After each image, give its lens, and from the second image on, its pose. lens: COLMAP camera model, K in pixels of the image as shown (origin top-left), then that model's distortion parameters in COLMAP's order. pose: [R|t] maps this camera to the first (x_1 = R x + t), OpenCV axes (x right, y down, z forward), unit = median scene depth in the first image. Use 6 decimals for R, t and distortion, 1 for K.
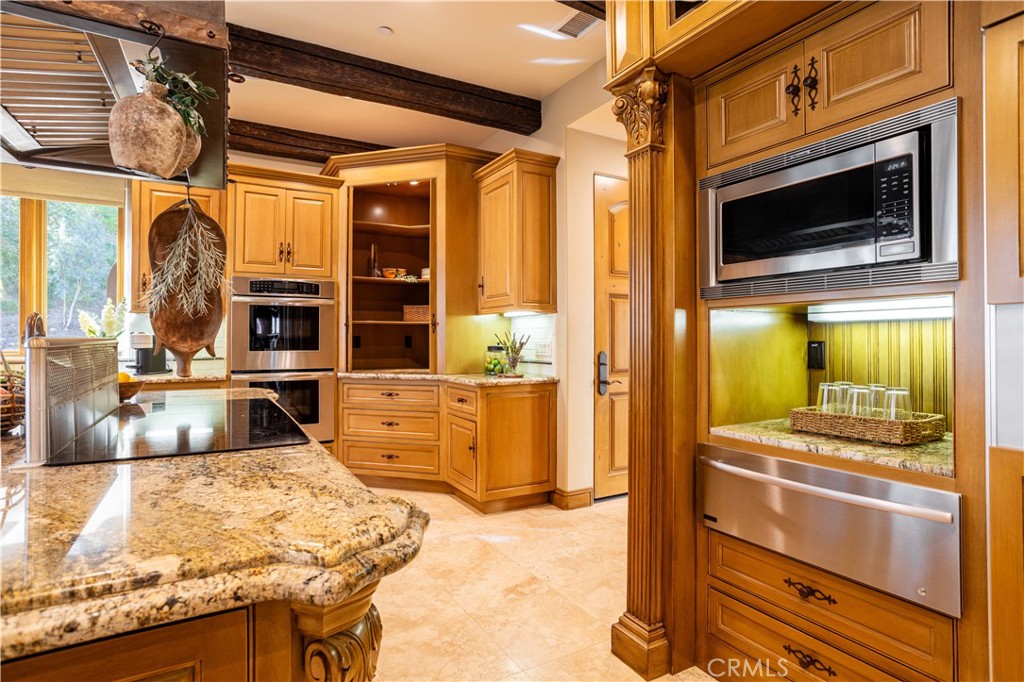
lens RADIAL K [[544.1, 0, 507.2], [0, 544.1, 334.9], [0, 0, 1]] dist [-0.003176, 0.000172]
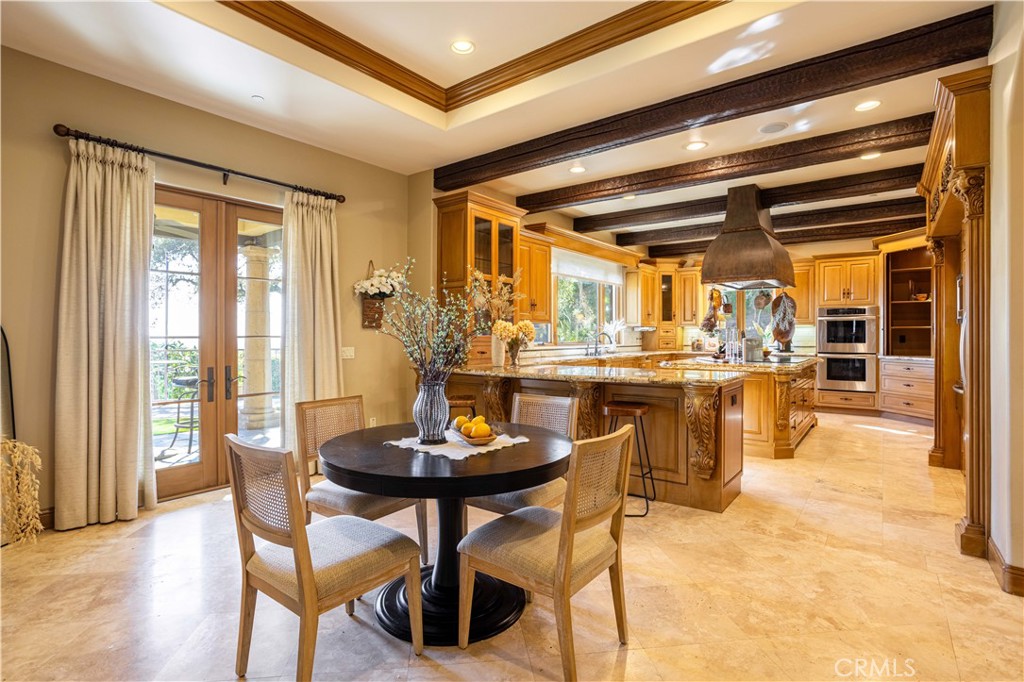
lens RADIAL K [[489.6, 0, 509.3], [0, 489.6, 336.2], [0, 0, 1]] dist [-0.039267, 0.016581]
pose [[0.403892, 0.001399, -0.914806, 0.708845], [0.007335, 0.999962, 0.004768, -0.013856], [0.914777, -0.008636, 0.403866, -0.839698]]
